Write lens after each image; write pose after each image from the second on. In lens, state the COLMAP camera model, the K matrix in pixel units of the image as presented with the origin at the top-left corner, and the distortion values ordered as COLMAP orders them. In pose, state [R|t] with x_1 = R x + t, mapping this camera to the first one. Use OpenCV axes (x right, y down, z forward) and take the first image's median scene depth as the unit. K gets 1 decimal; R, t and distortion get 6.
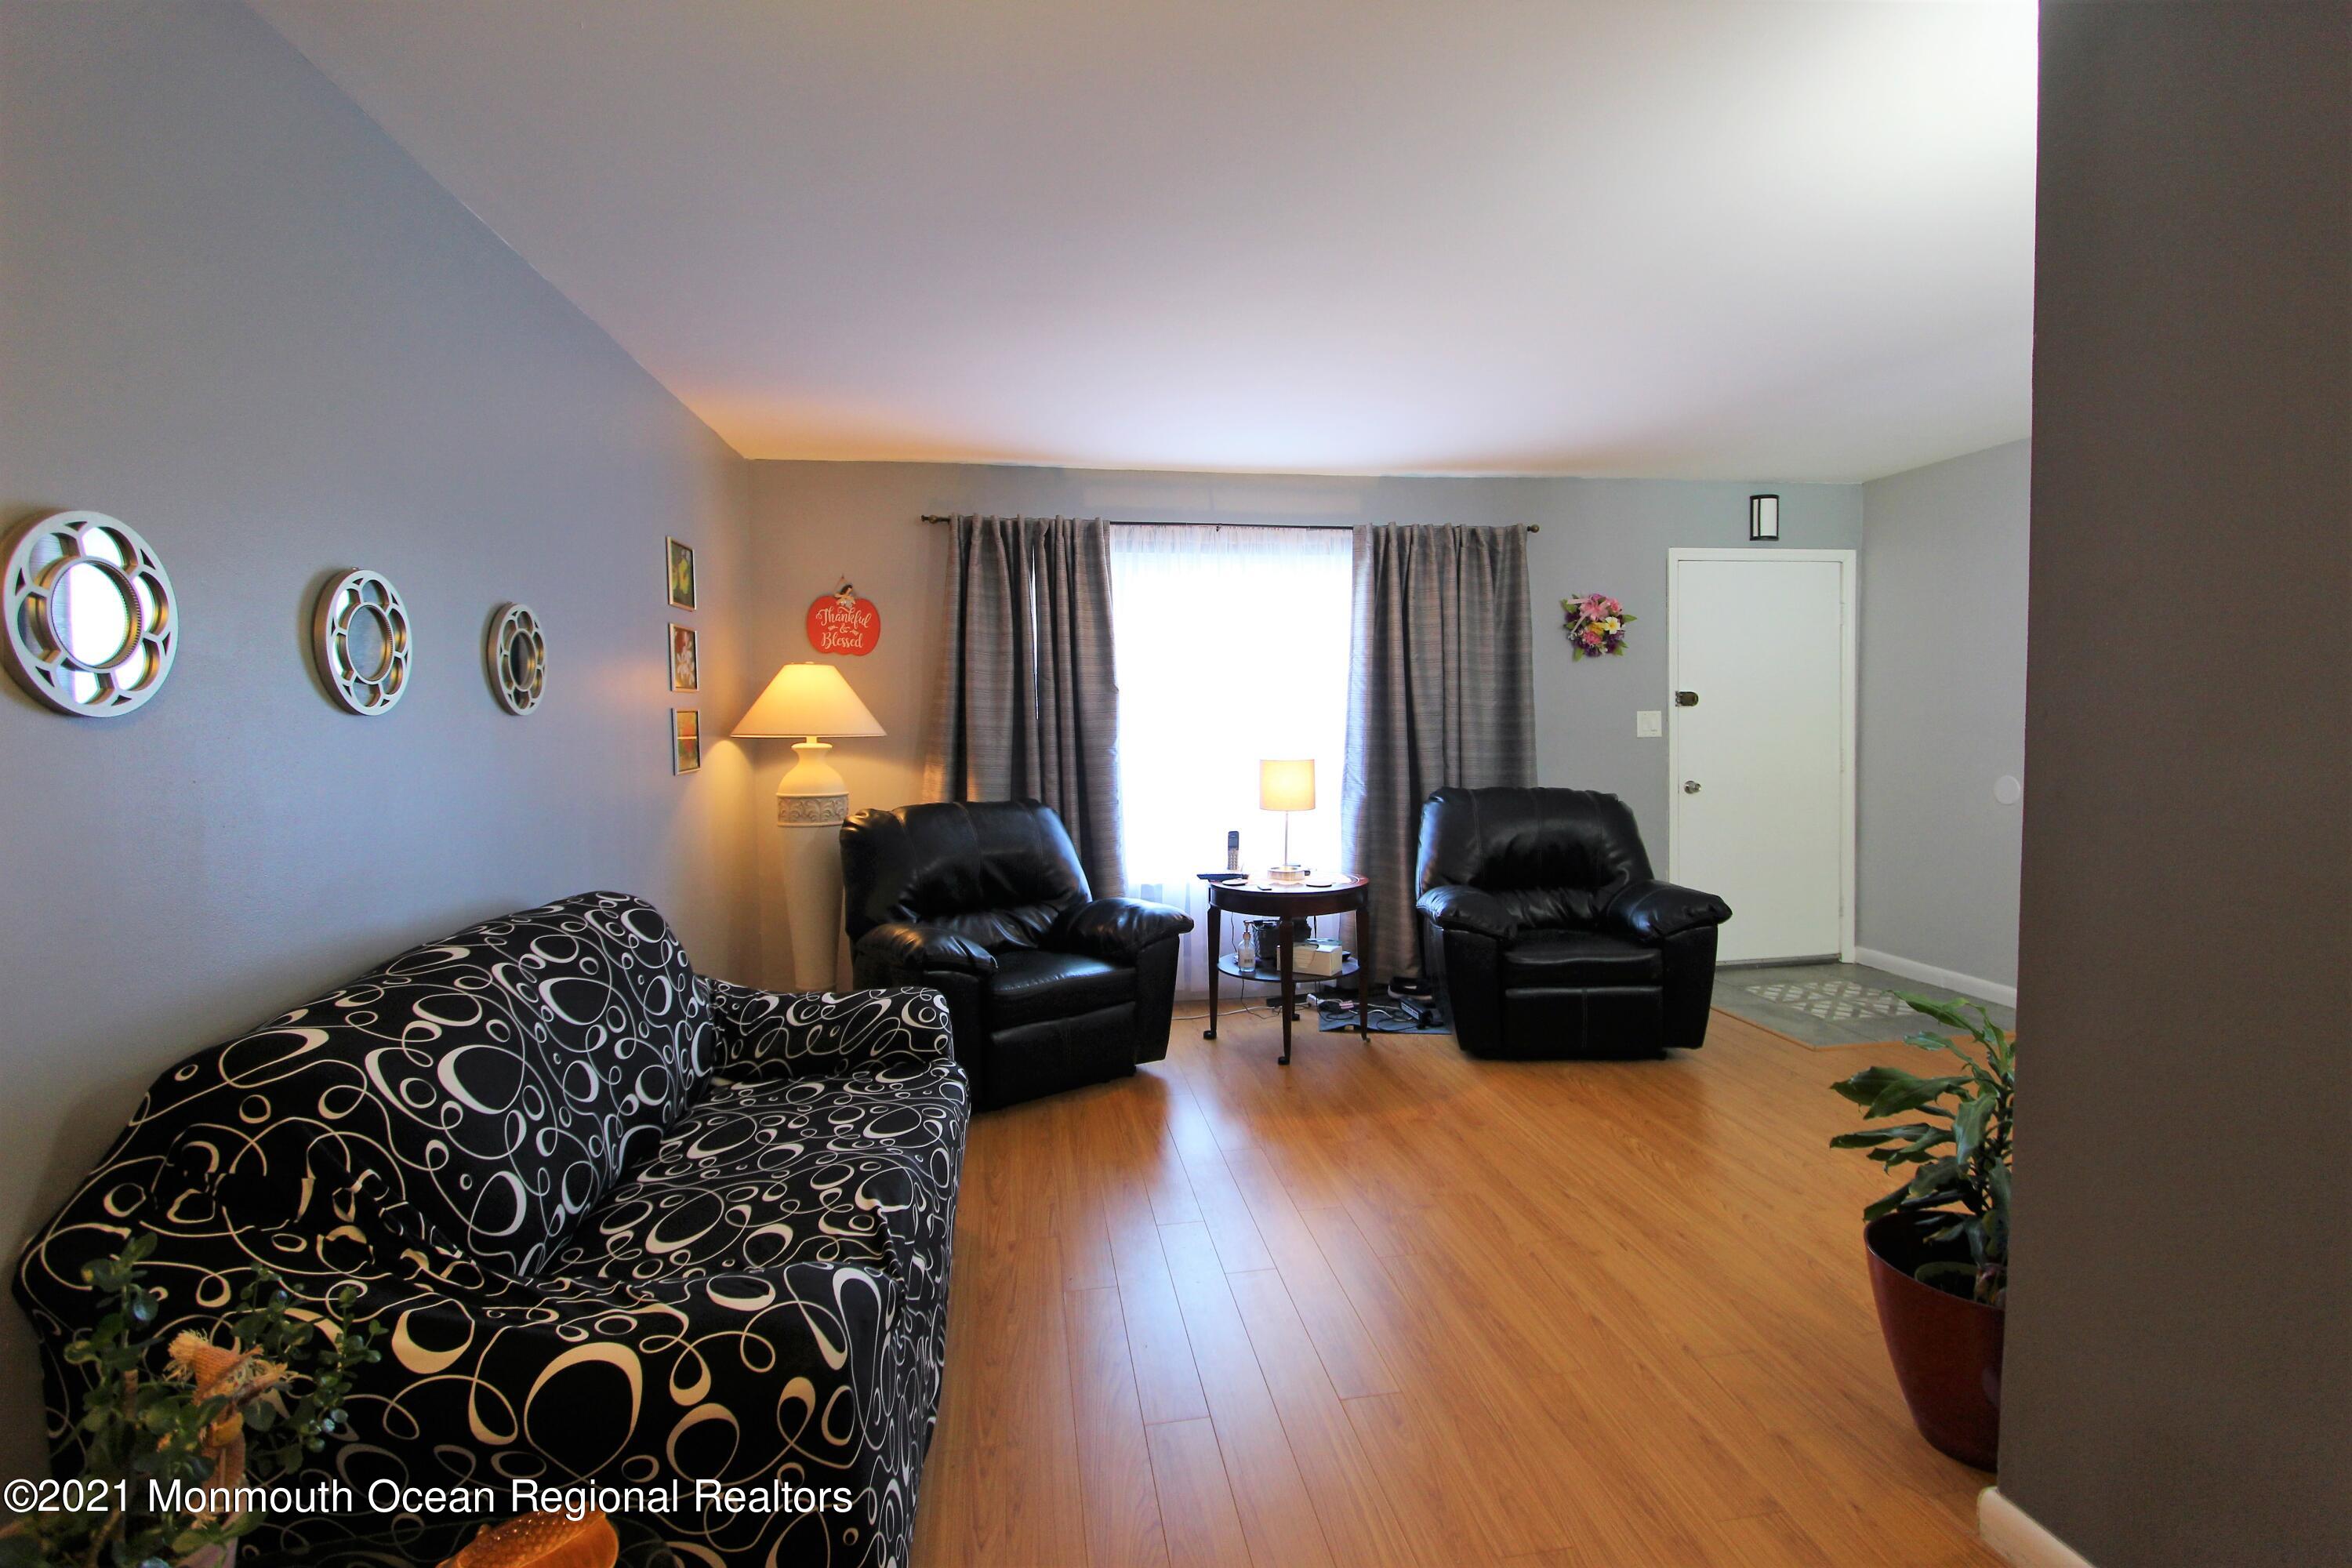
lens RADIAL K [[1094.9, 0, 1189.5], [0, 1094.9, 776.5], [0, 0, 1]] dist [-0.016458, 0.000290]
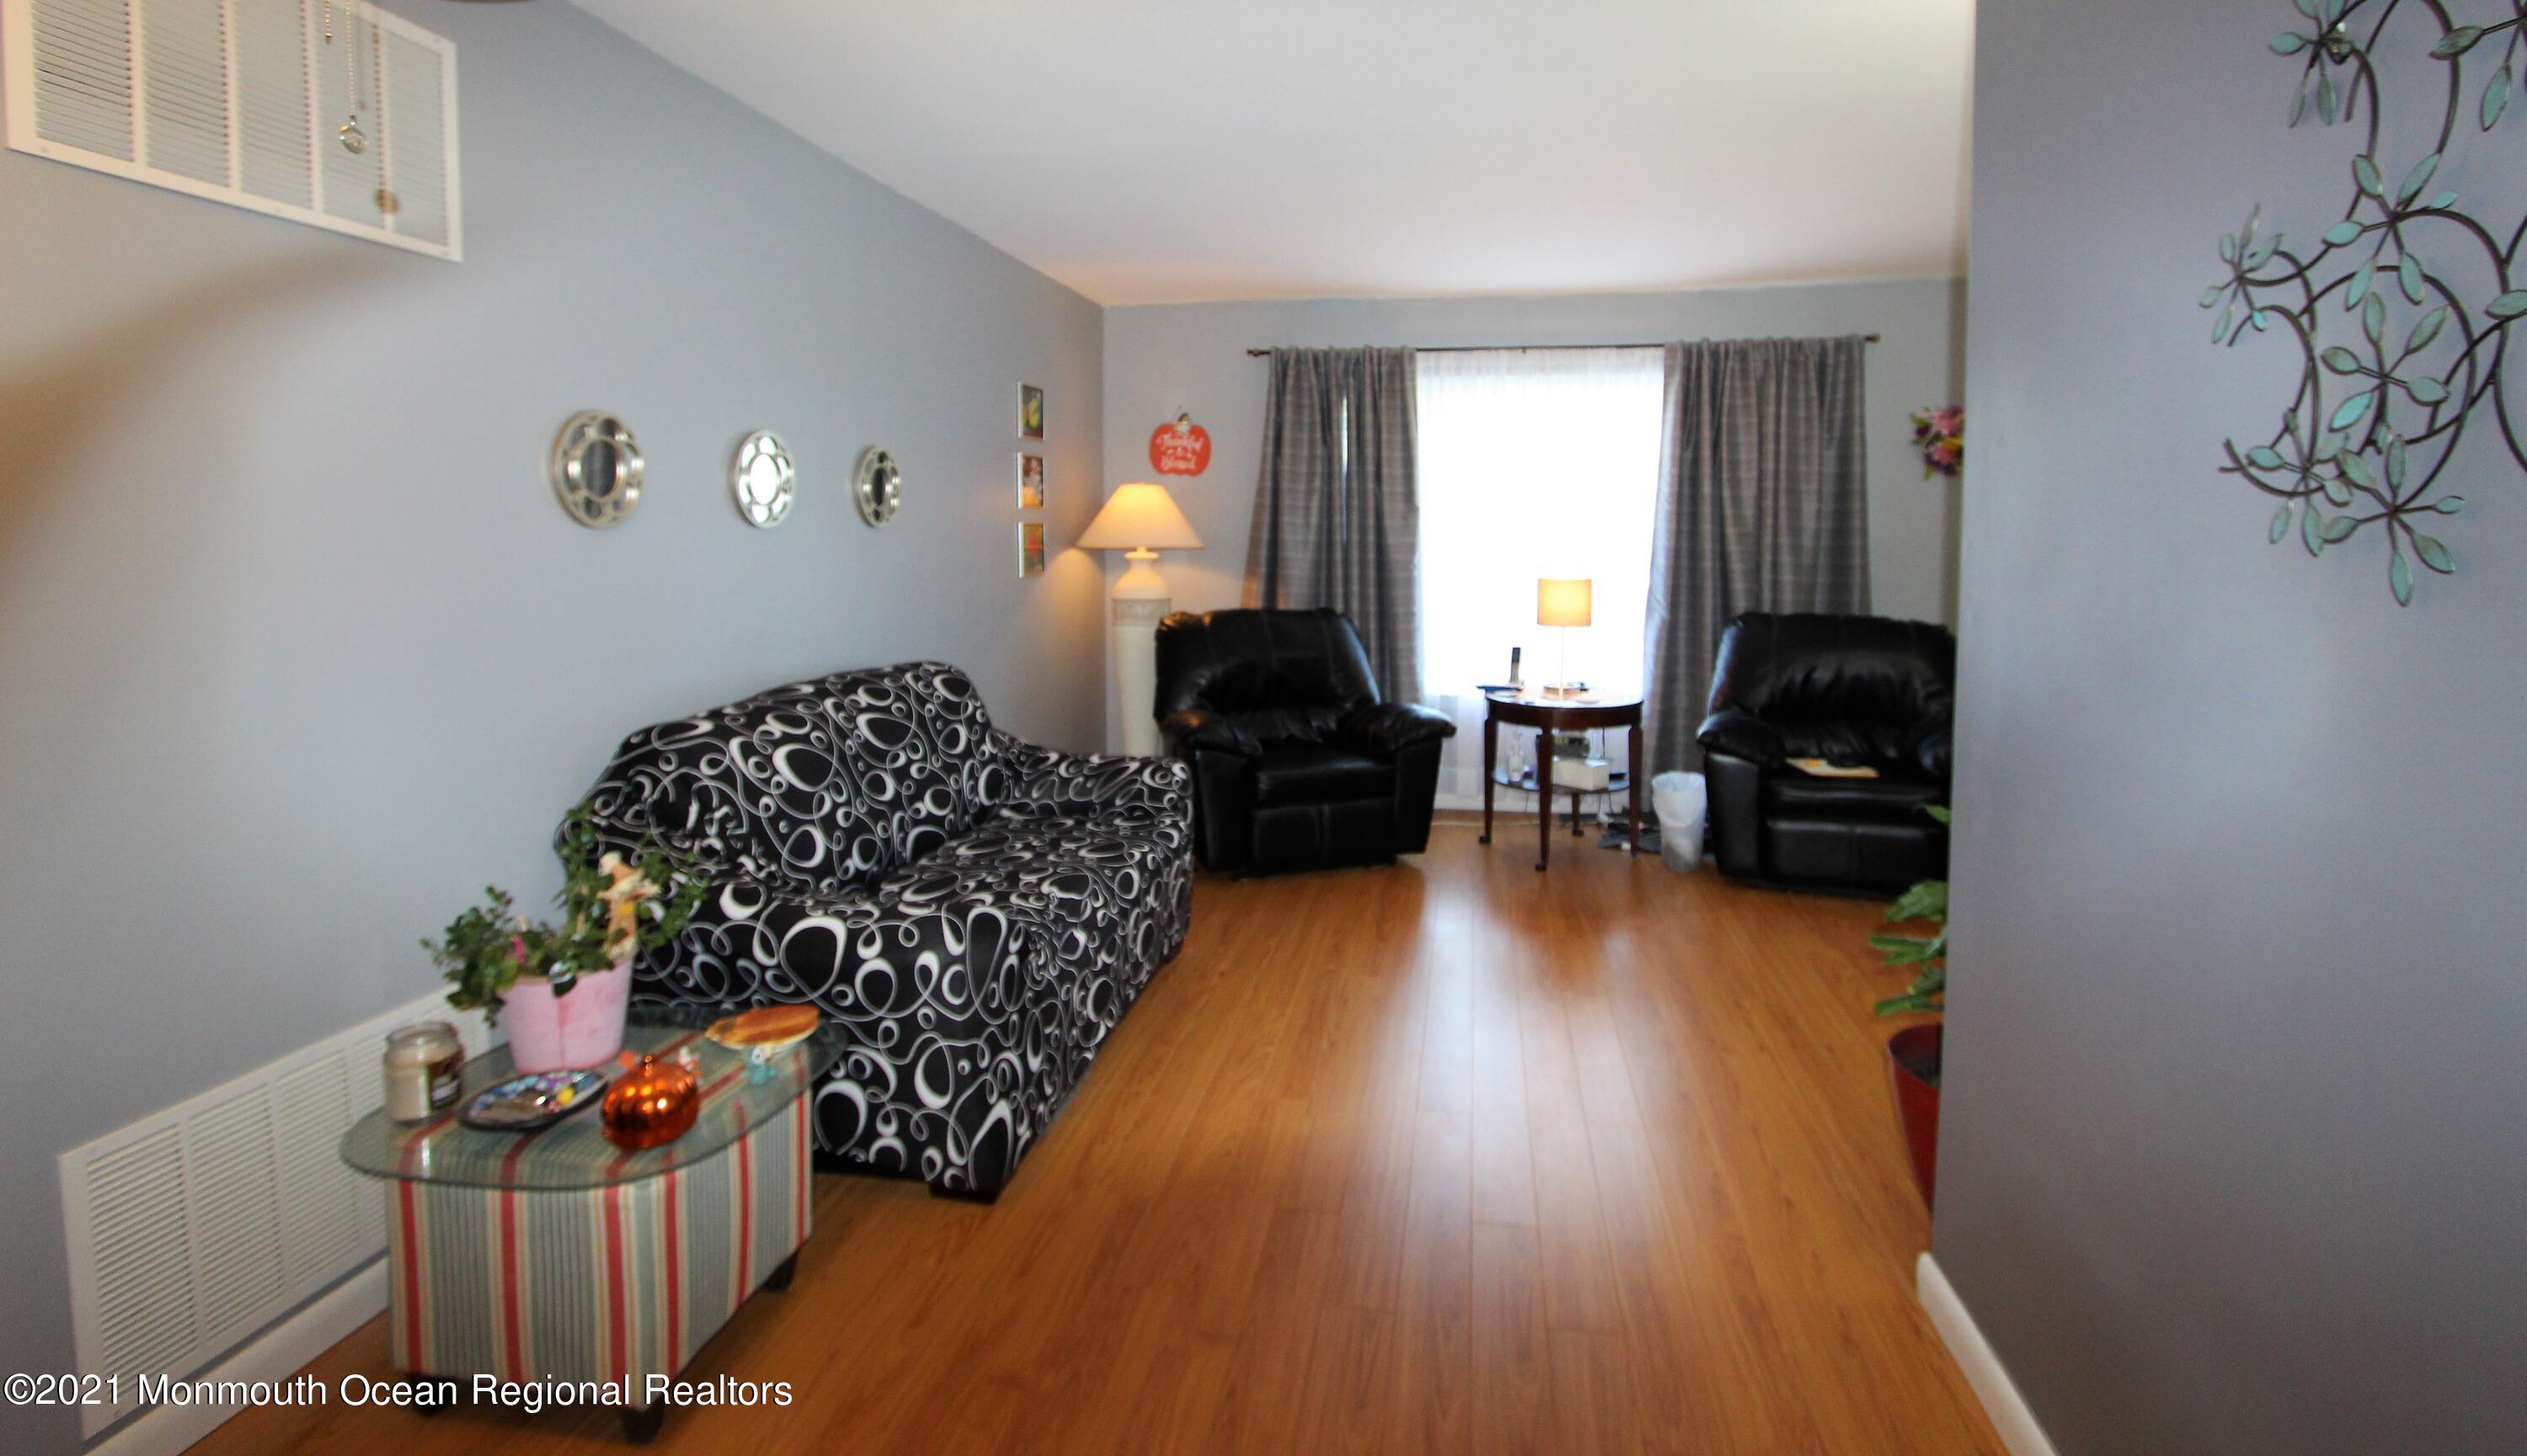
lens RADIAL K [[1167.8, 0, 1264.0], [0, 1167.8, 602.9], [0, 0, 1]] dist [-0.023018, 0.000209]
pose [[0.944873, 0.032909, -0.325780, 0.205062], [-0.030280, 0.999455, 0.013138, 0.002254], [0.326034, -0.002549, 0.945354, -0.141912]]
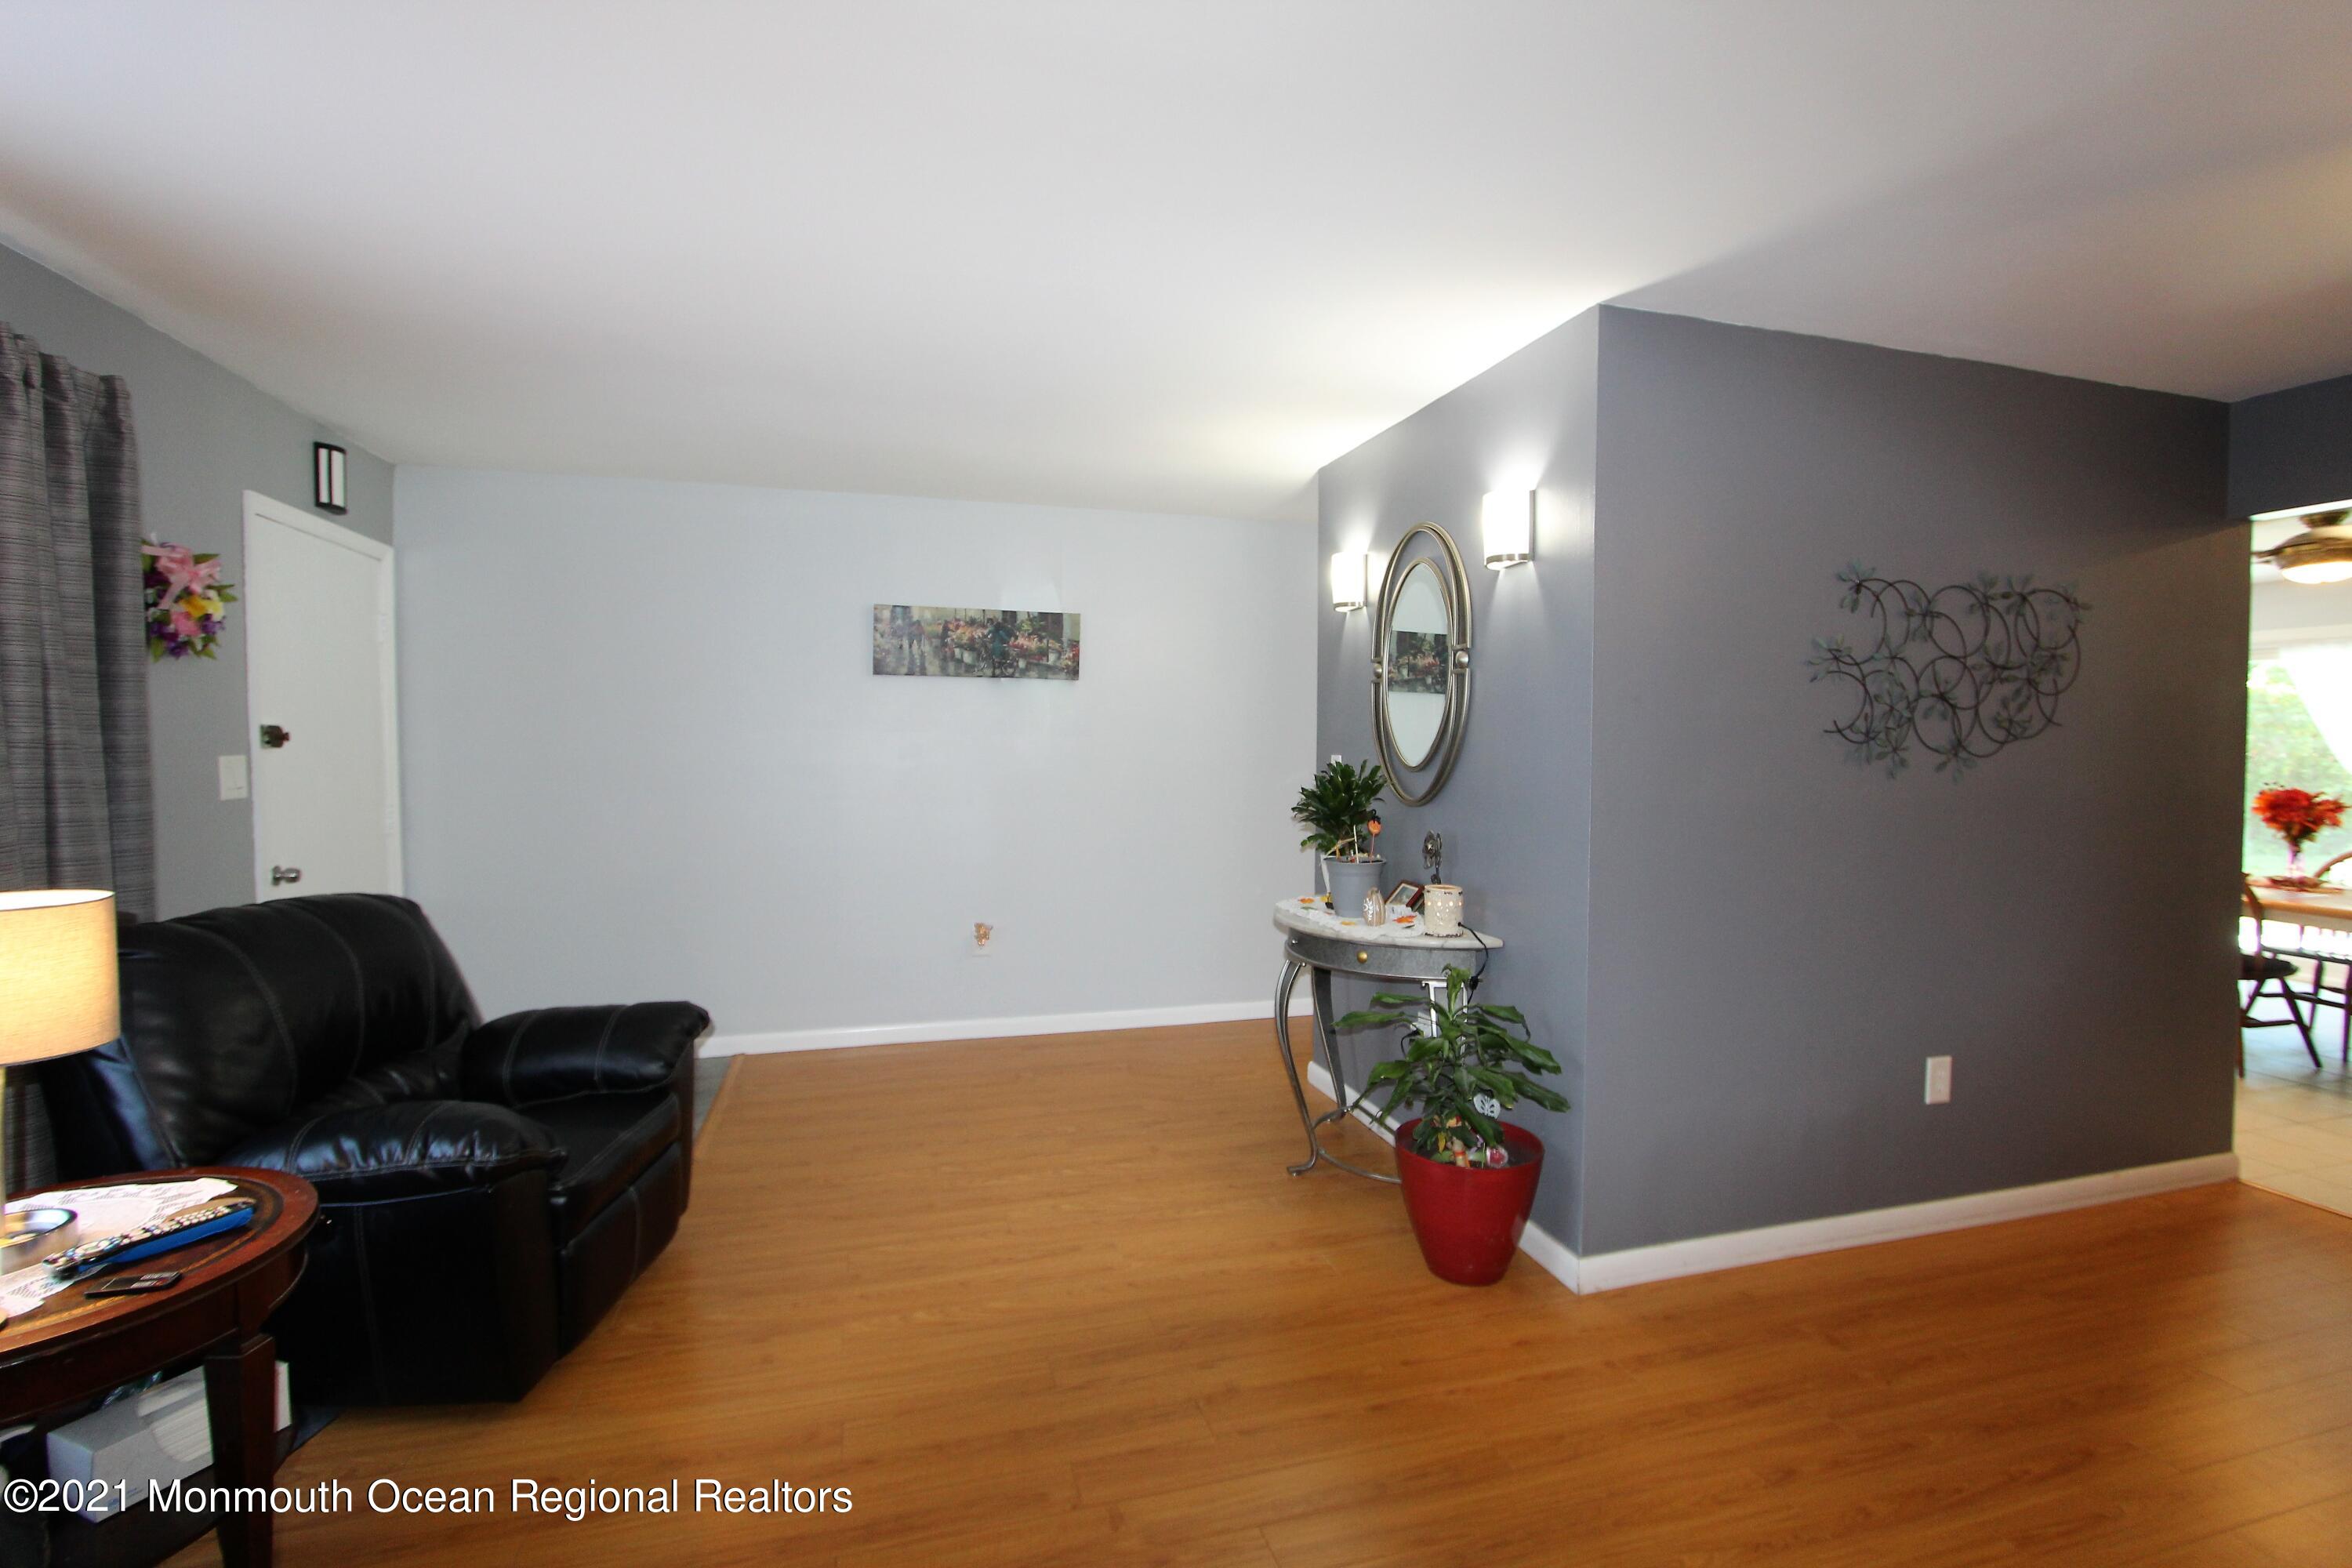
lens RADIAL K [[1094.9, 0, 1189.5], [0, 1094.9, 776.5], [0, 0, 1]] dist [-0.016458, 0.000290]
pose [[-0.137372, -0.020107, 0.990315, -0.332415], [0.051200, 0.998313, 0.027372, -0.053059], [-0.989195, 0.054464, -0.136111, 0.784558]]
